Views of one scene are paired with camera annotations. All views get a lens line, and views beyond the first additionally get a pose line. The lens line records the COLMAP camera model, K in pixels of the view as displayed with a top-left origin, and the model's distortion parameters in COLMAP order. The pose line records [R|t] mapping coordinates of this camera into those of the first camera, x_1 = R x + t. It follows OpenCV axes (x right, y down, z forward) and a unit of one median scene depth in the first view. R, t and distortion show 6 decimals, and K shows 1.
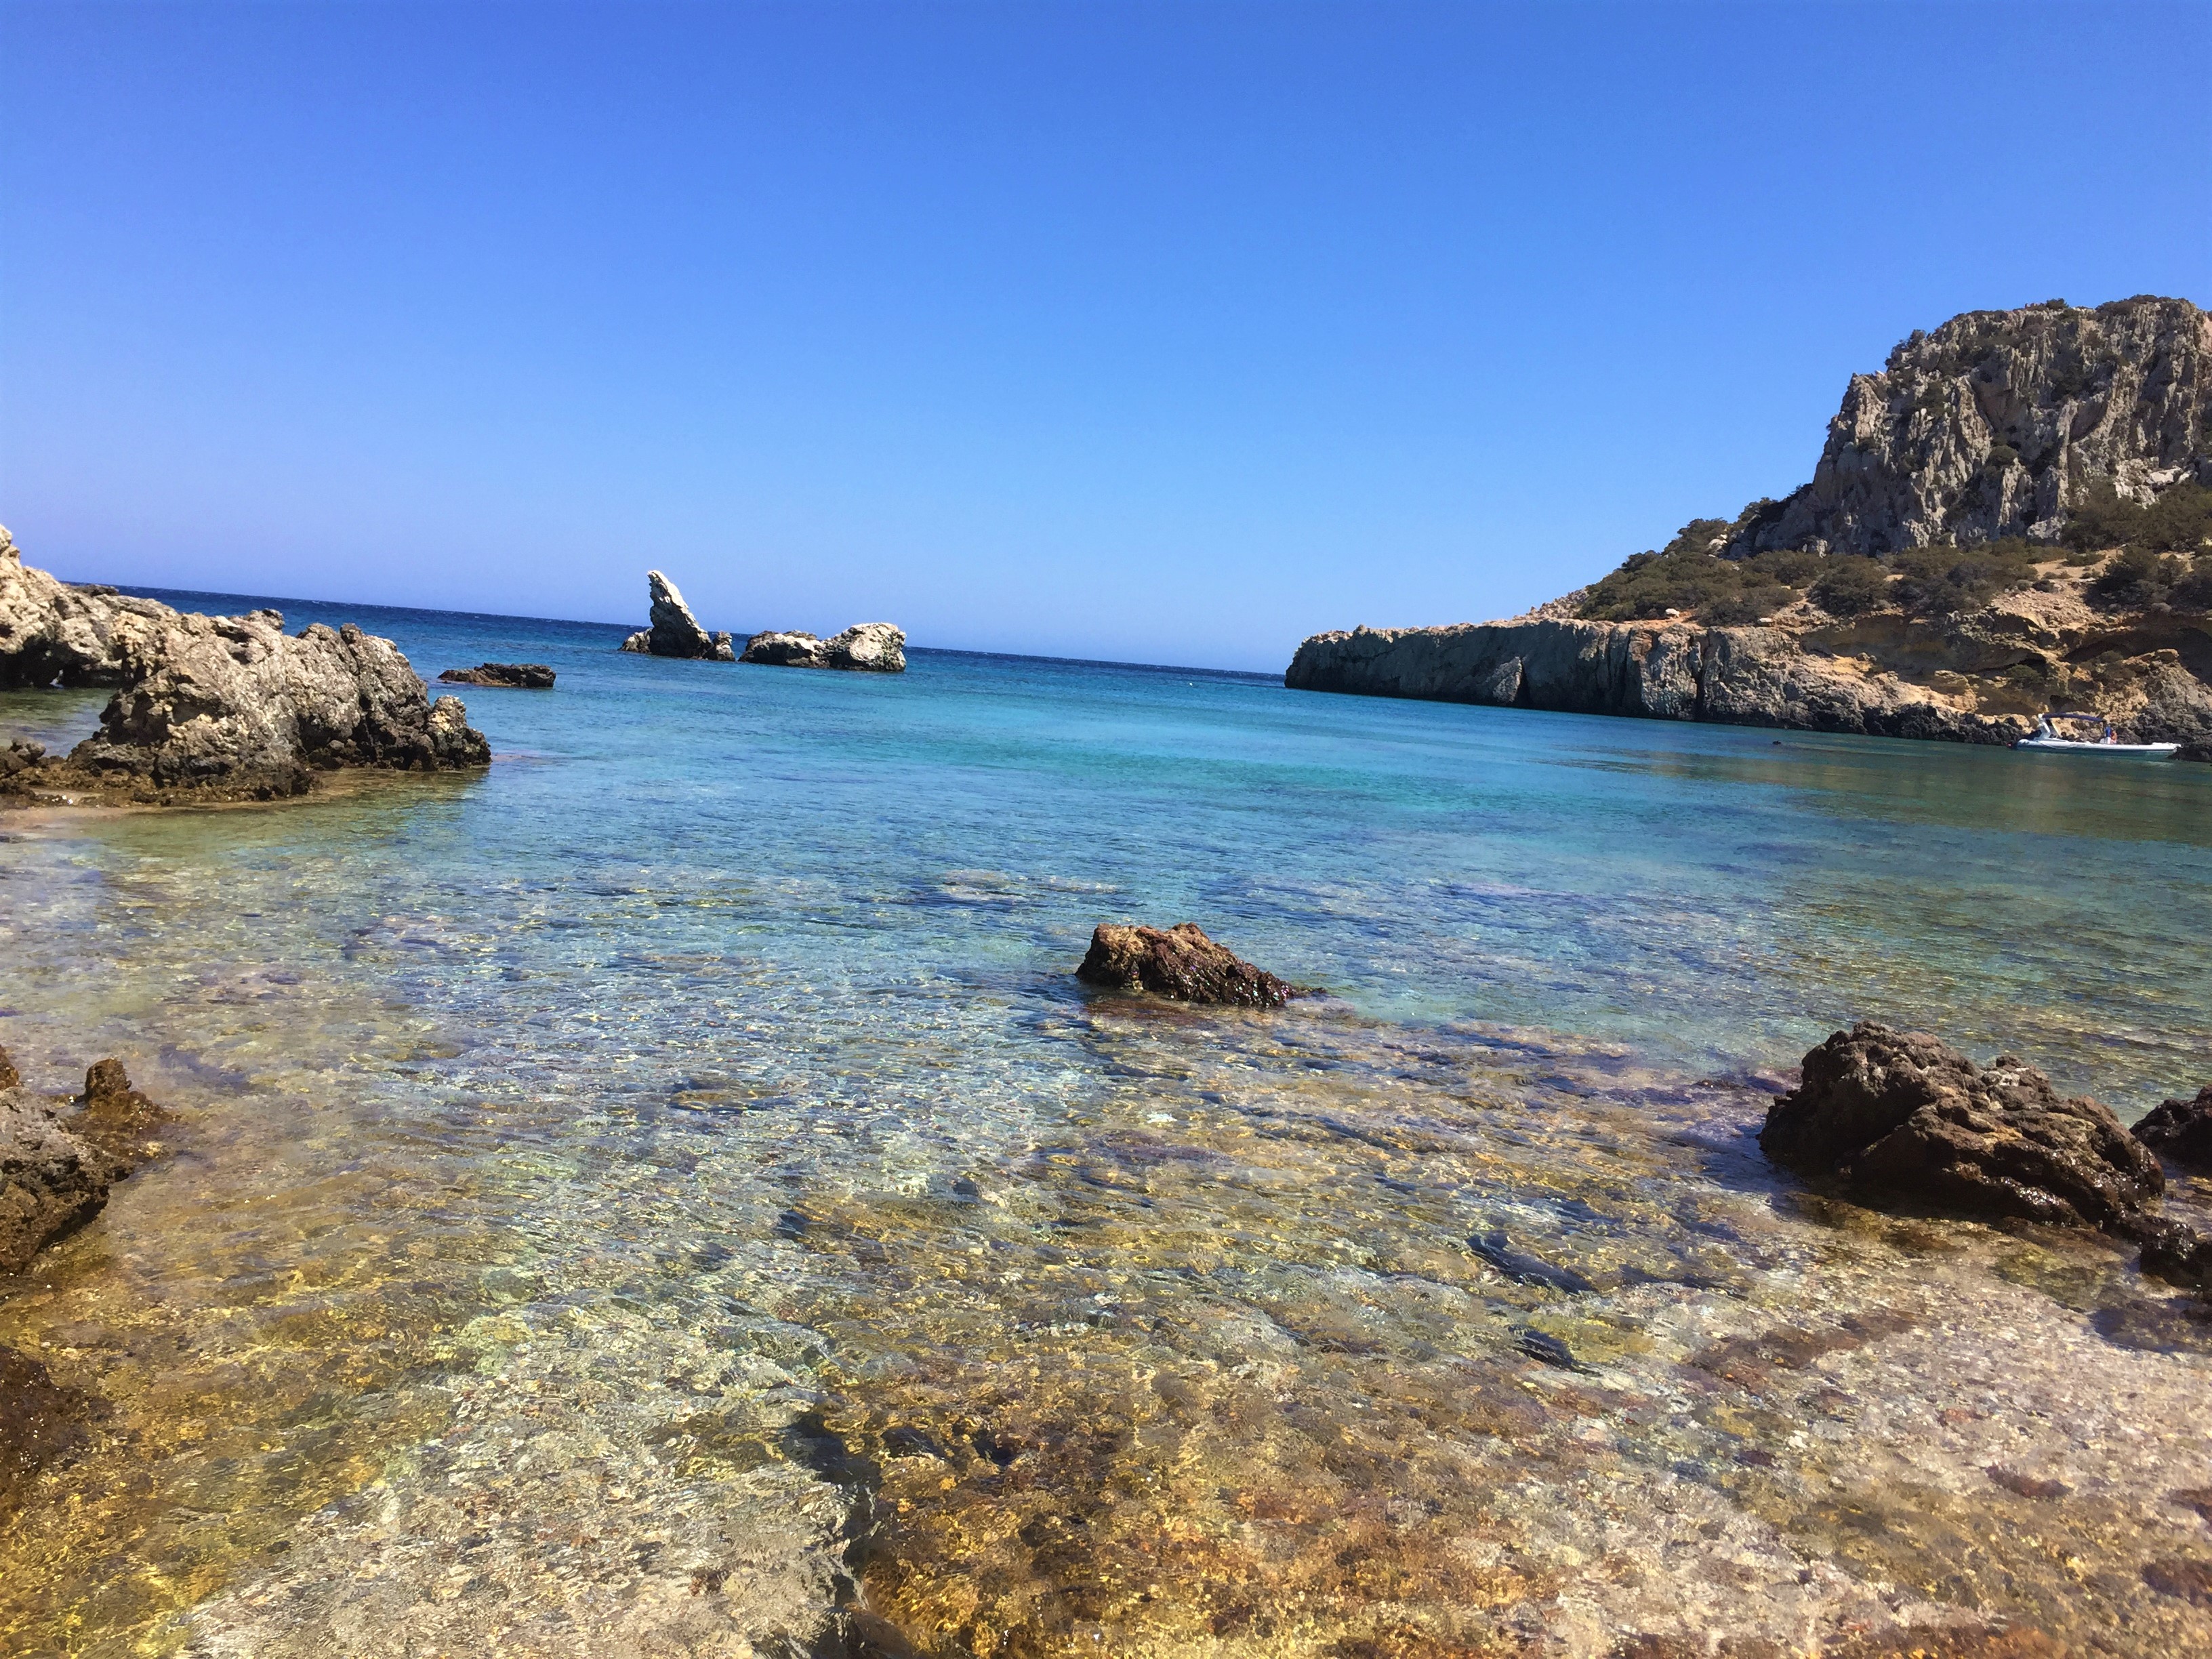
lens RADIAL K [[1881.8, 0, 1096.0], [0, 1881.8, 825.7], [0, 0, 1]] dist [0.020549, -0.036776]
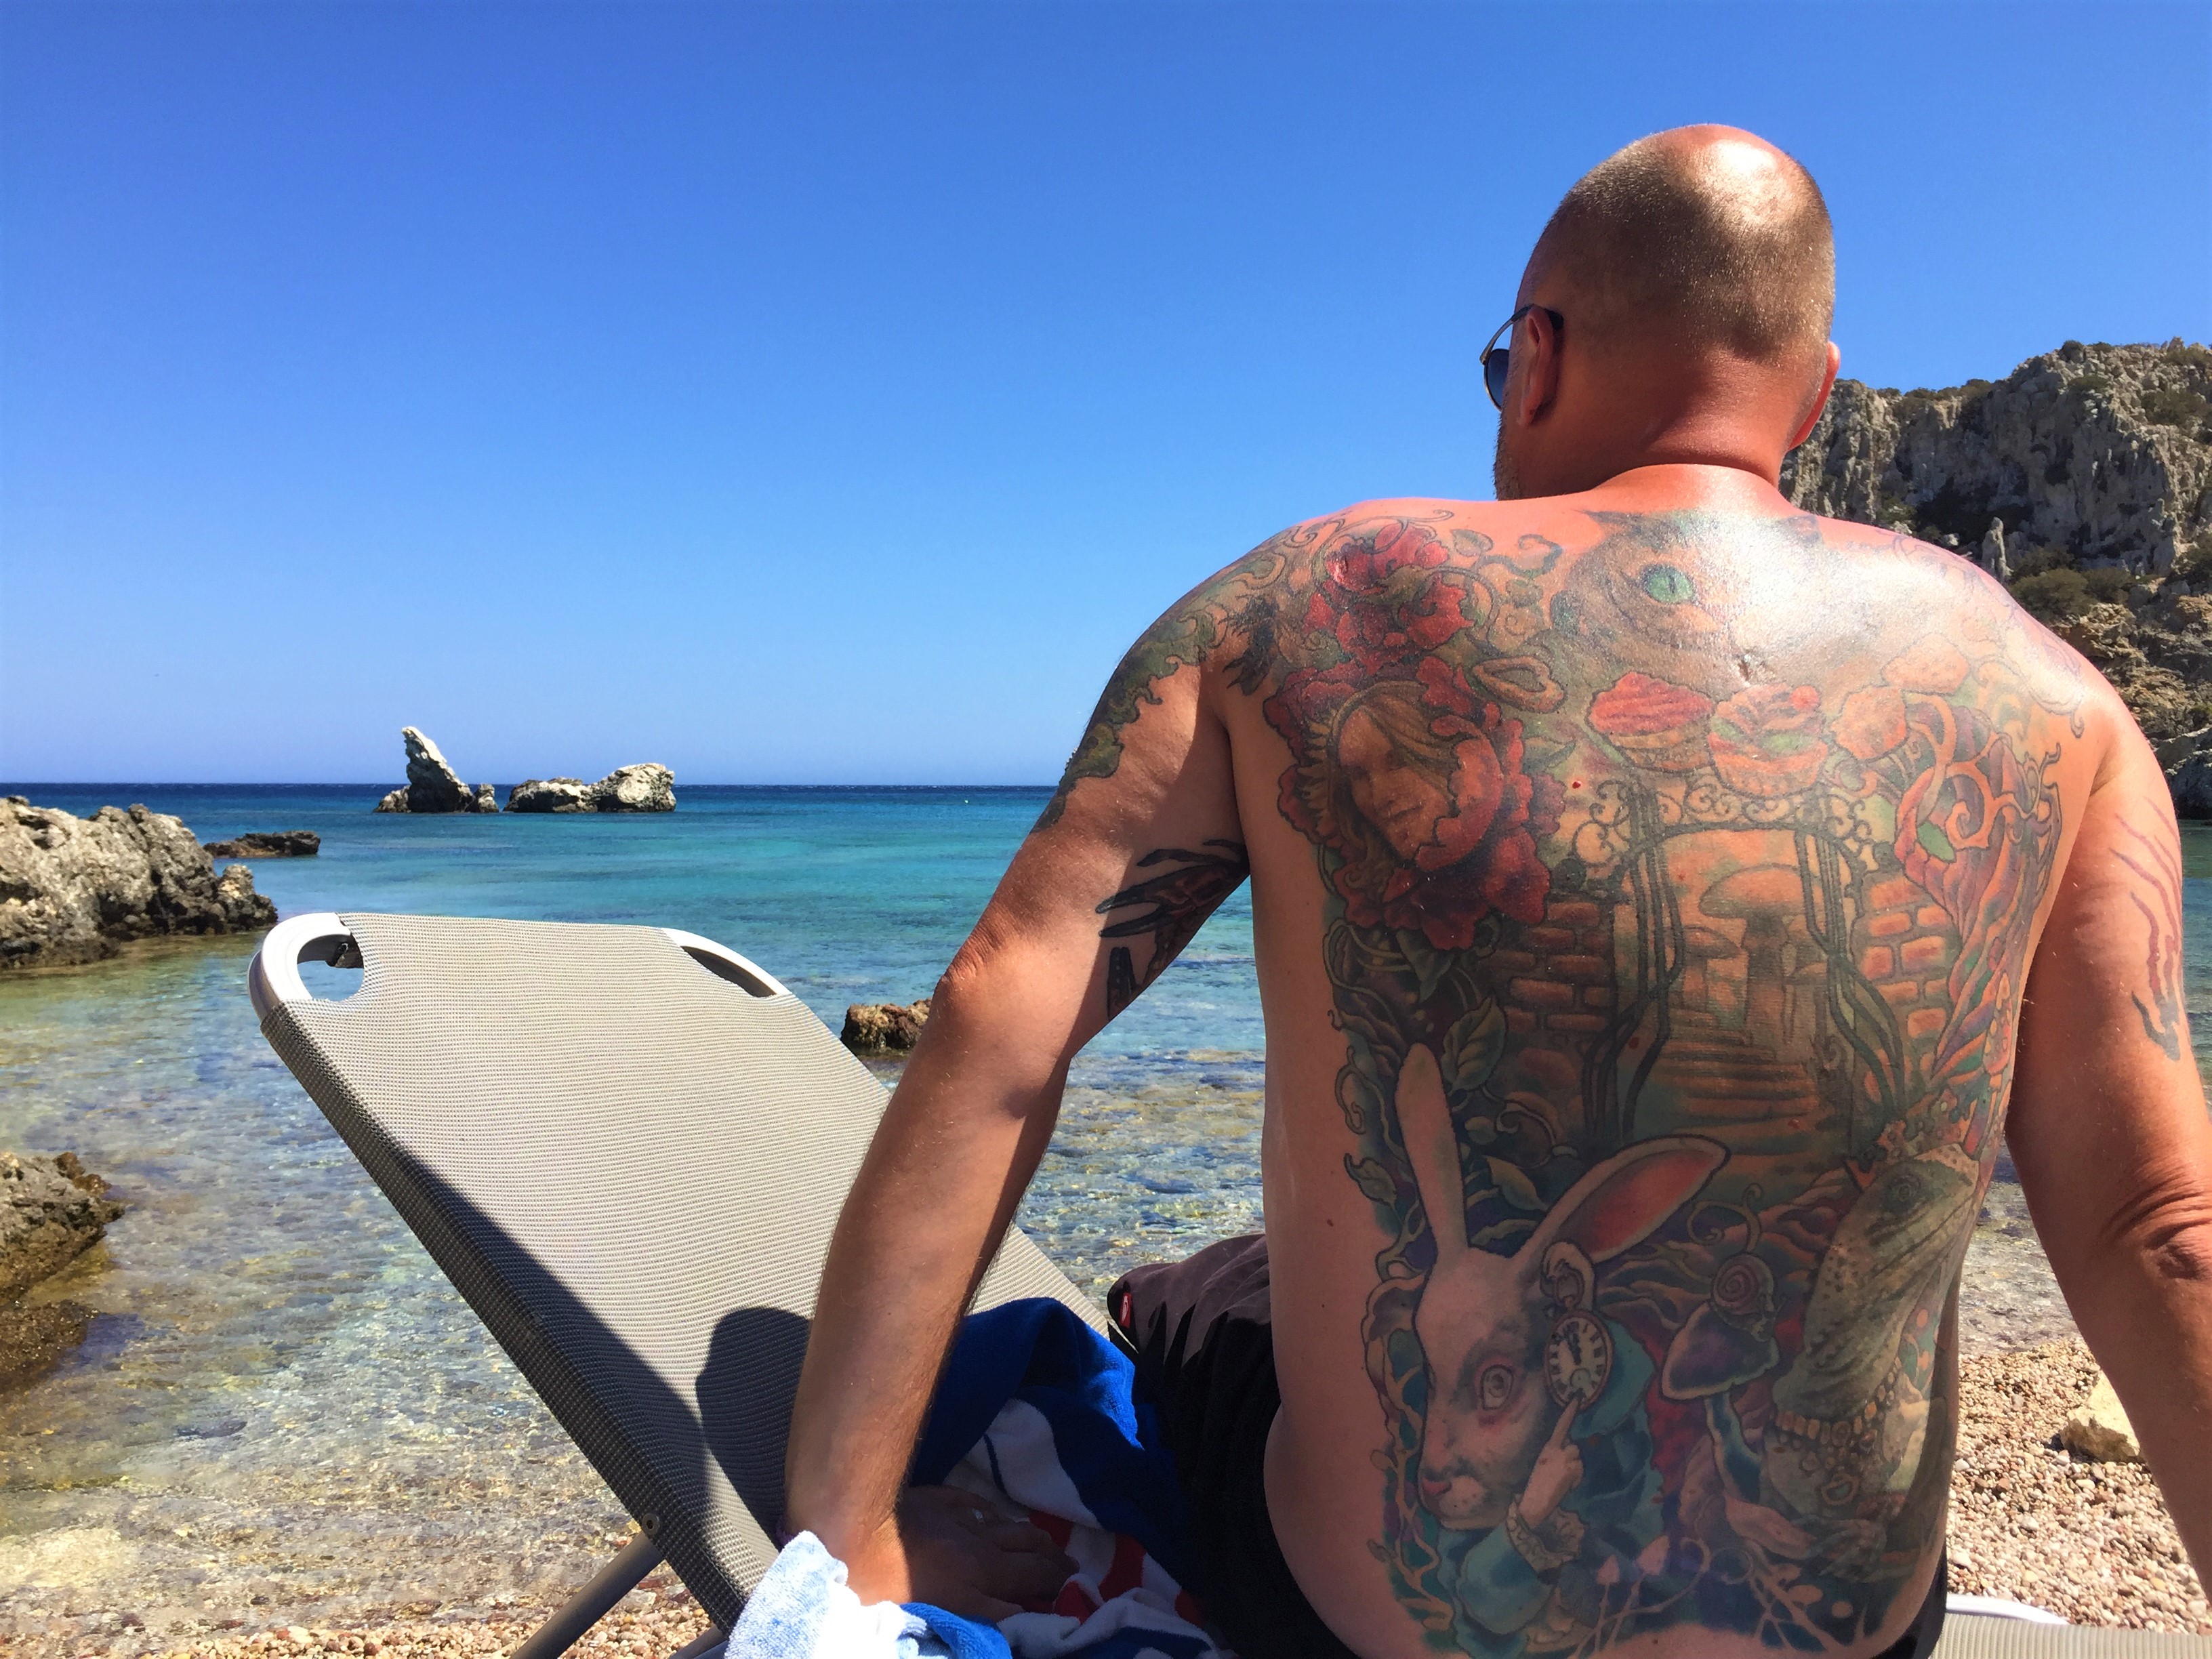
lens RADIAL K [[1881.8, 0, 1104.6], [0, 1881.8, 843.4], [0, 0, 1]] dist [0.020549, -0.036776]
pose [[0.989753, -0.076417, 0.120622, 0.001019], [0.082596, 0.995470, -0.047082, 0.000753], [-0.116478, 0.056562, 0.991581, -0.009007]]
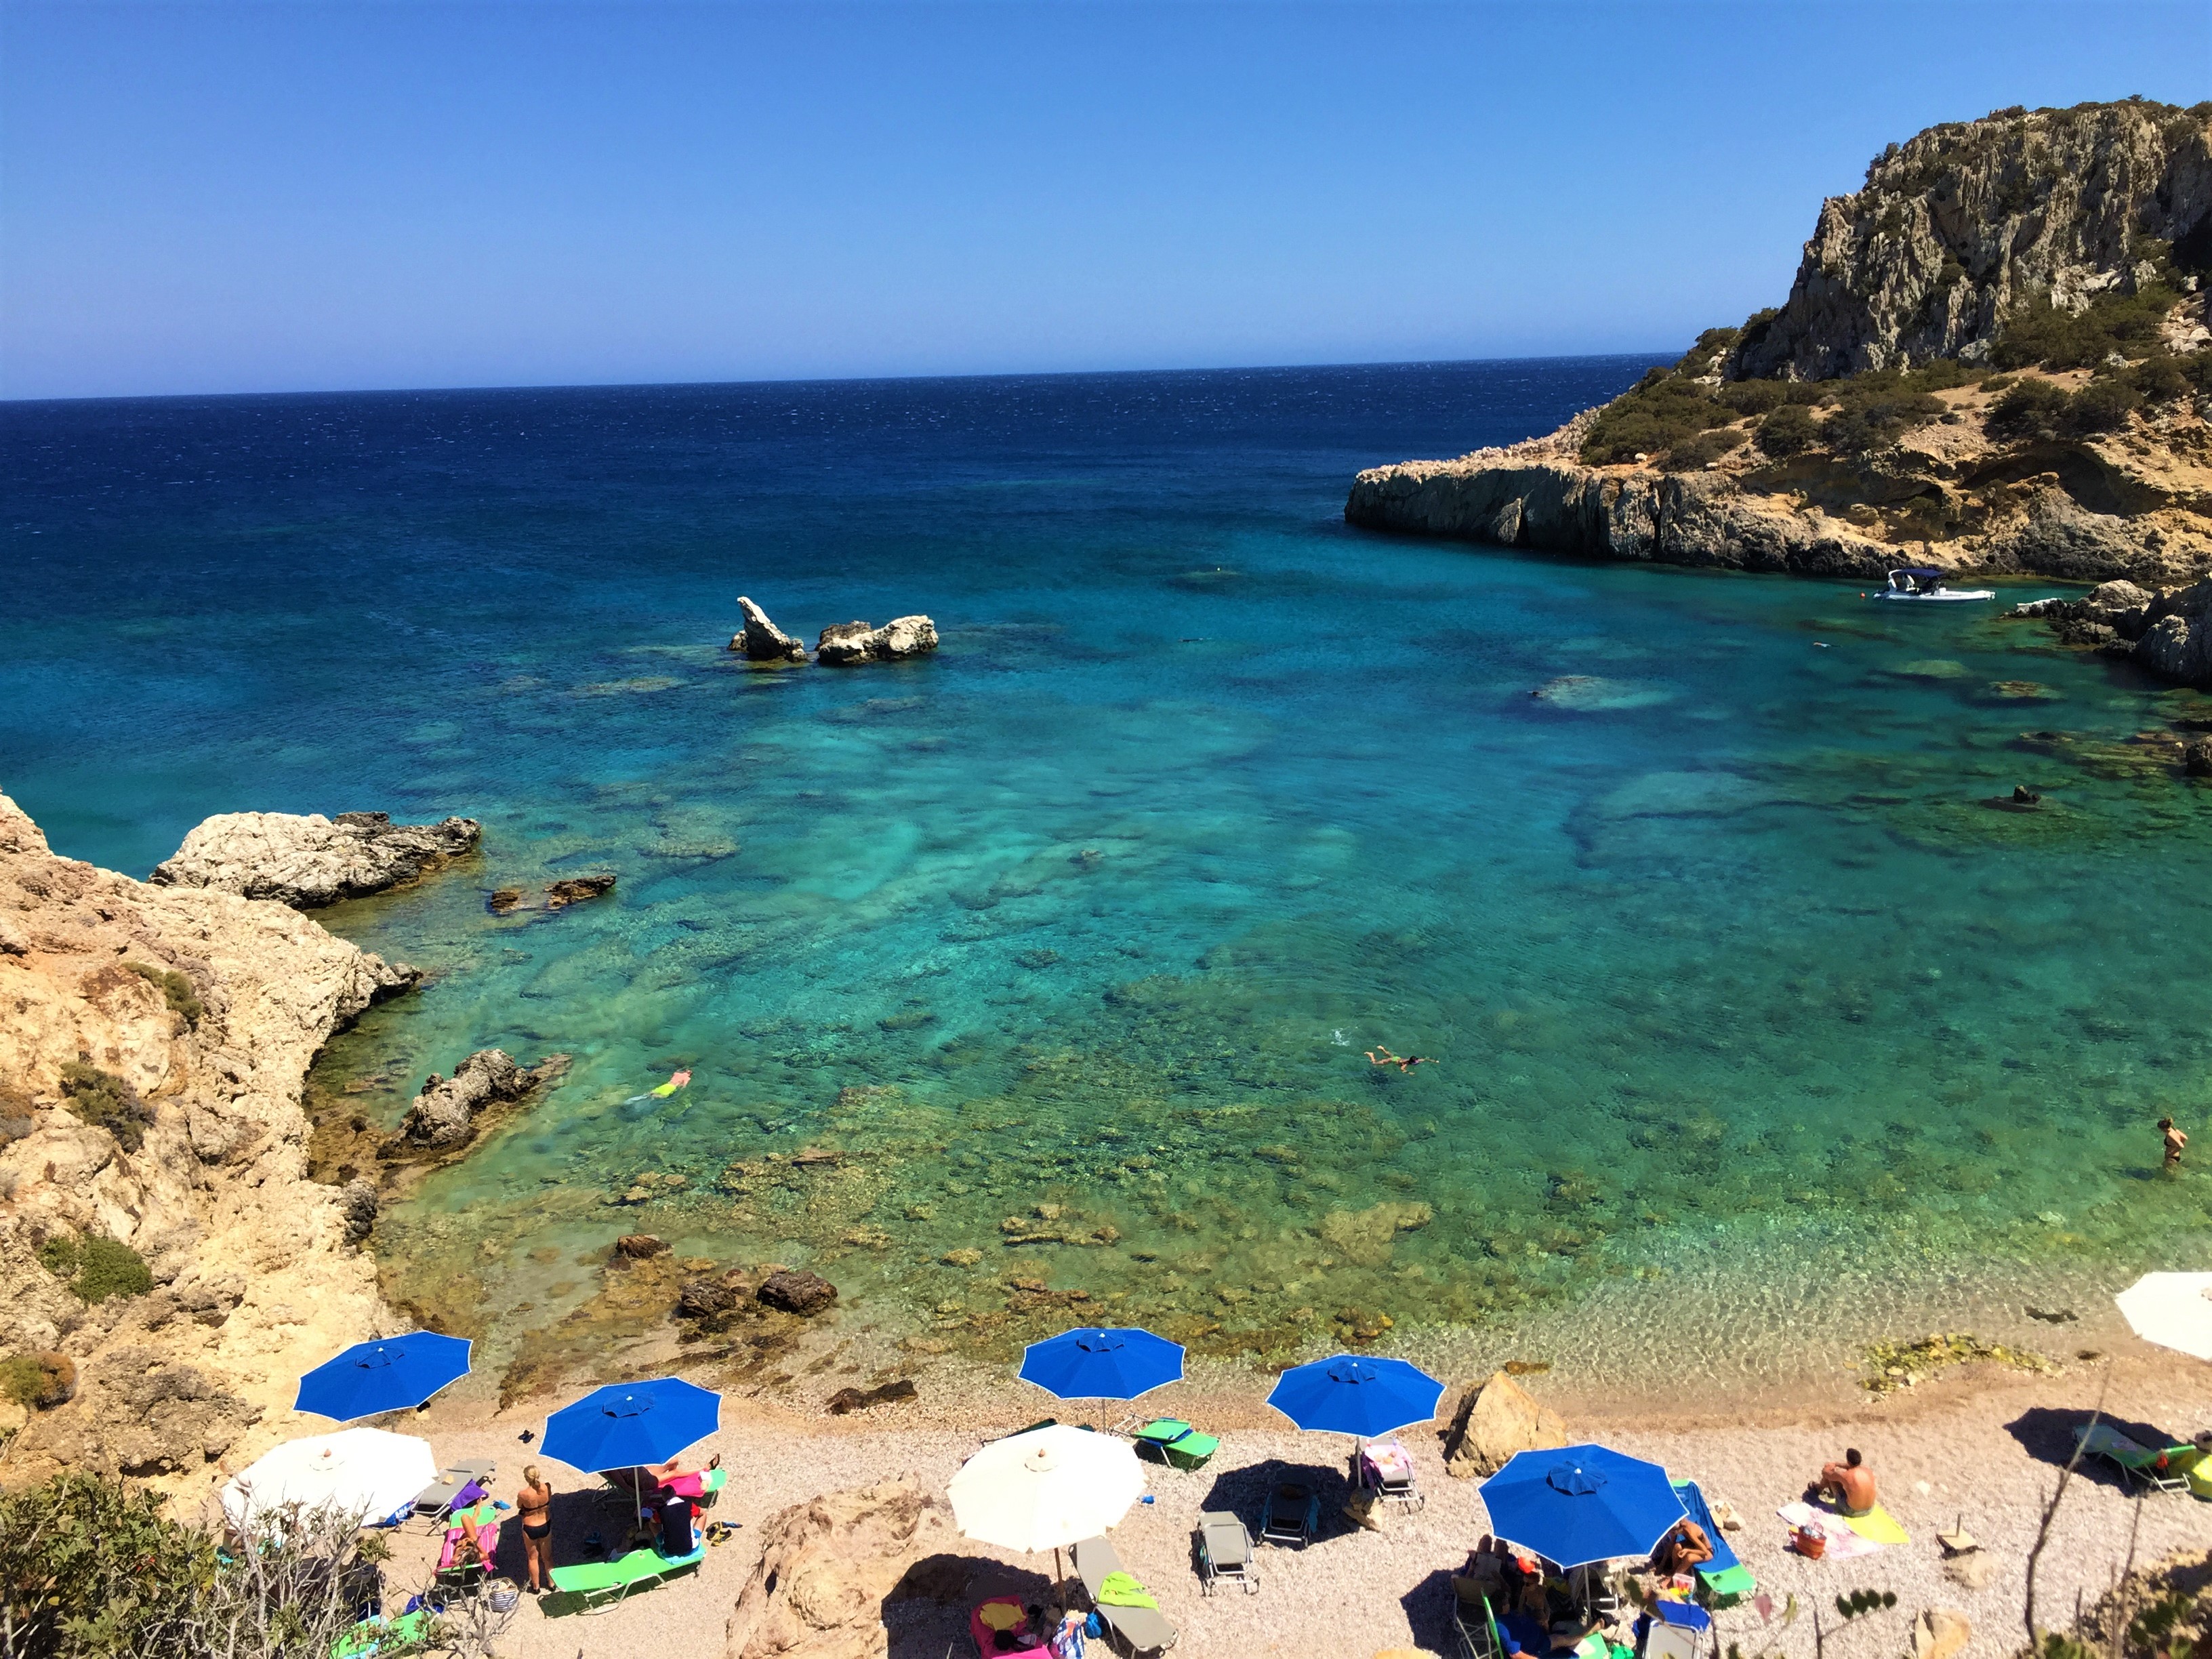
lens RADIAL K [[1881.8, 0, 1102.9], [0, 1881.8, 825.5], [0, 0, 1]] dist [0.020549, -0.036776]
pose [[0.989311, -0.077472, -0.123543, 0.119600], [0.094947, 0.985231, 0.142493, -0.097331], [0.110679, -0.152700, 0.982055, -0.217757]]
